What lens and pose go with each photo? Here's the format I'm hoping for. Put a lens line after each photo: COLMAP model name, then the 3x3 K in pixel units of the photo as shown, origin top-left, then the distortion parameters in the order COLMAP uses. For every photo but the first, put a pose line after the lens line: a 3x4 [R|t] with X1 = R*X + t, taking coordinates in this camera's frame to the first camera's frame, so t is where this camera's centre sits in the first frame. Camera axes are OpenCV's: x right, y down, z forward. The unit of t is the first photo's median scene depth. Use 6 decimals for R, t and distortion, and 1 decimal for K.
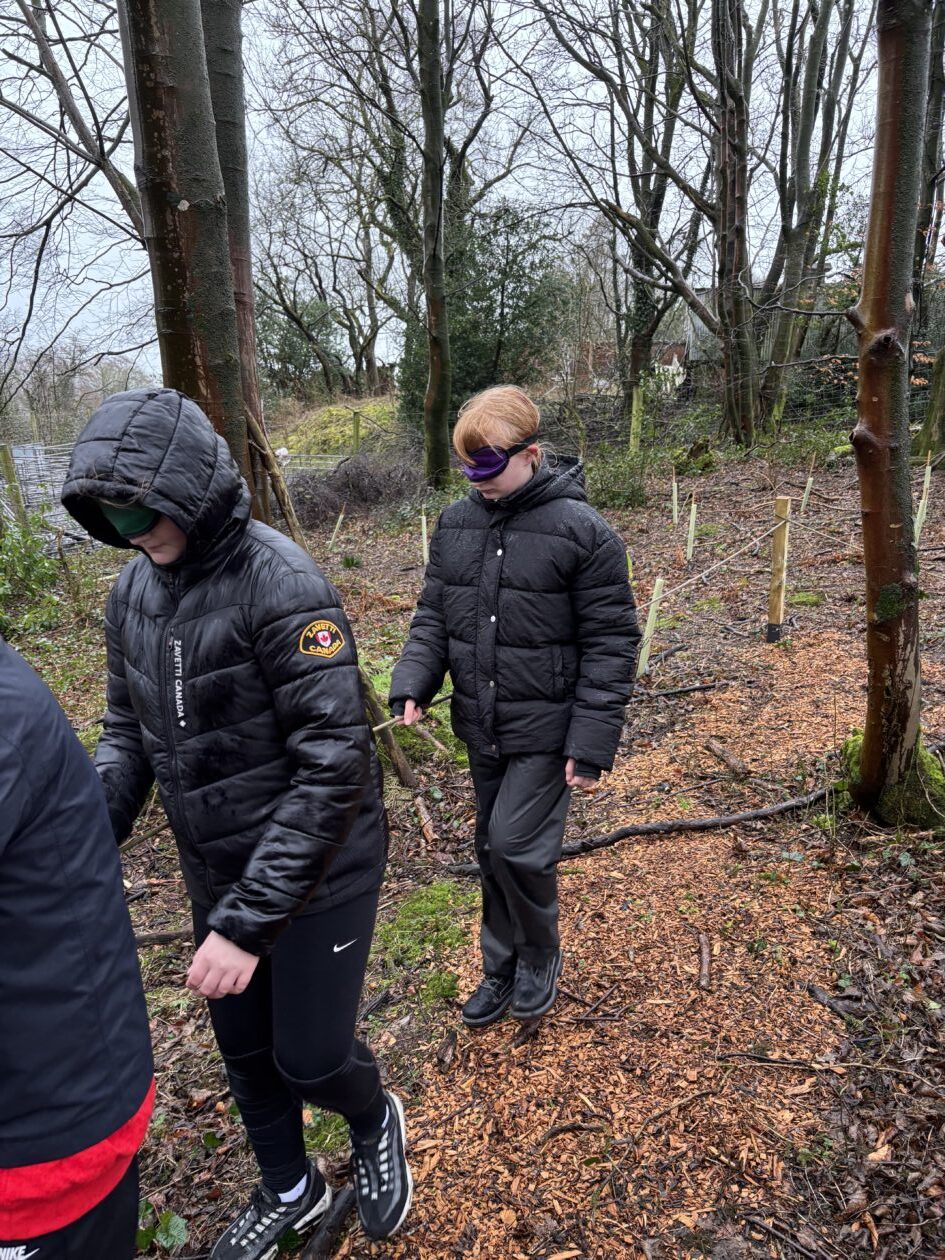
lens RADIAL K [[921.1, 0, 468.6], [0, 921.1, 615.9], [0, 0, 1]] dist [0.070333, -0.046522]
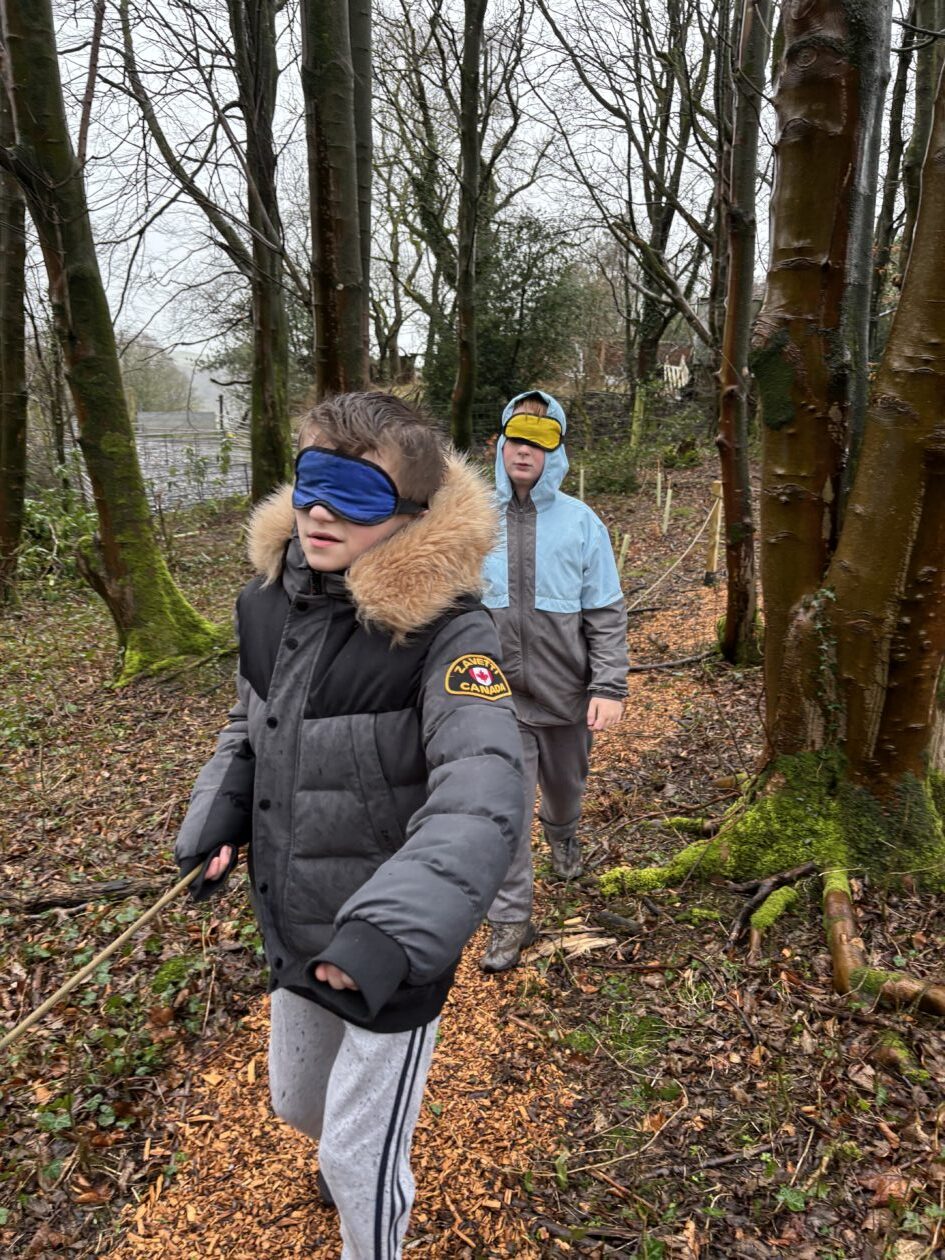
lens RADIAL K [[921.1, 0, 473.6], [0, 921.1, 610.7], [0, 0, 1]] dist [0.070333, -0.046522]
pose [[0.999218, 0.039547, 0.000007, -0.011728], [-0.039546, 0.999196, 0.006522, 0.031607], [0.000251, -0.006517, 0.999979, -0.177535]]
